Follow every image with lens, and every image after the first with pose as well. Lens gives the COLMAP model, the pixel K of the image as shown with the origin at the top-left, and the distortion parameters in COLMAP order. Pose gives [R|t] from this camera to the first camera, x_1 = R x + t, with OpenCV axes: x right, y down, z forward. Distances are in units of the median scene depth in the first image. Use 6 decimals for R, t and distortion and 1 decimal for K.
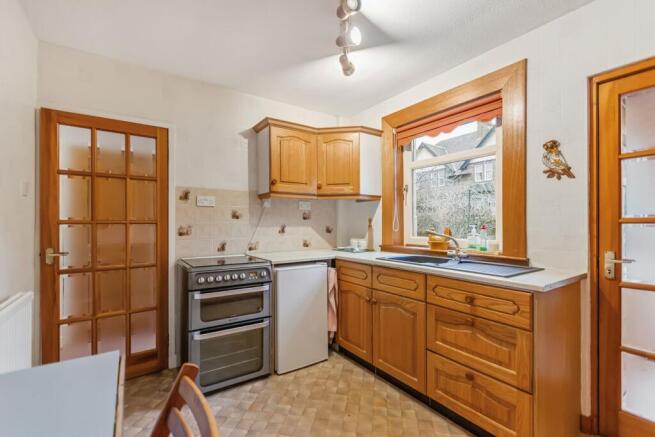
lens RADIAL K [[295.9, 0, 328.3], [0, 295.9, 222.0], [0, 0, 1]] dist [0.004036, 0.000601]
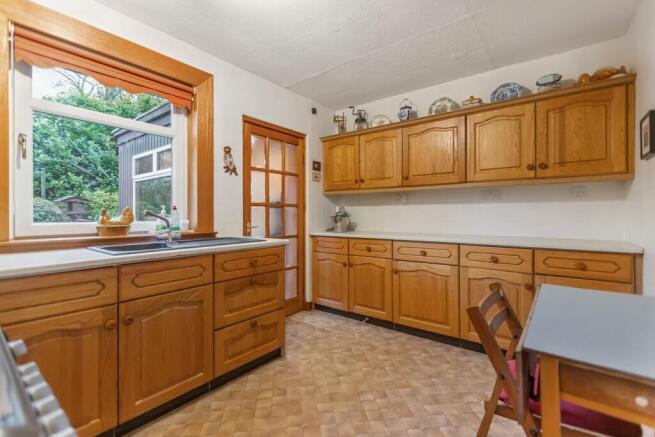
lens RADIAL K [[295.9, 0, 327.9], [0, 295.9, 215.1], [0, 0, 1]] dist [0.004036, 0.000601]
pose [[-0.304740, -0.000209, 0.952435, -0.706849], [-0.001149, 0.999999, -0.000148, 0.050823], [-0.952435, -0.001140, -0.304740, 0.944499]]
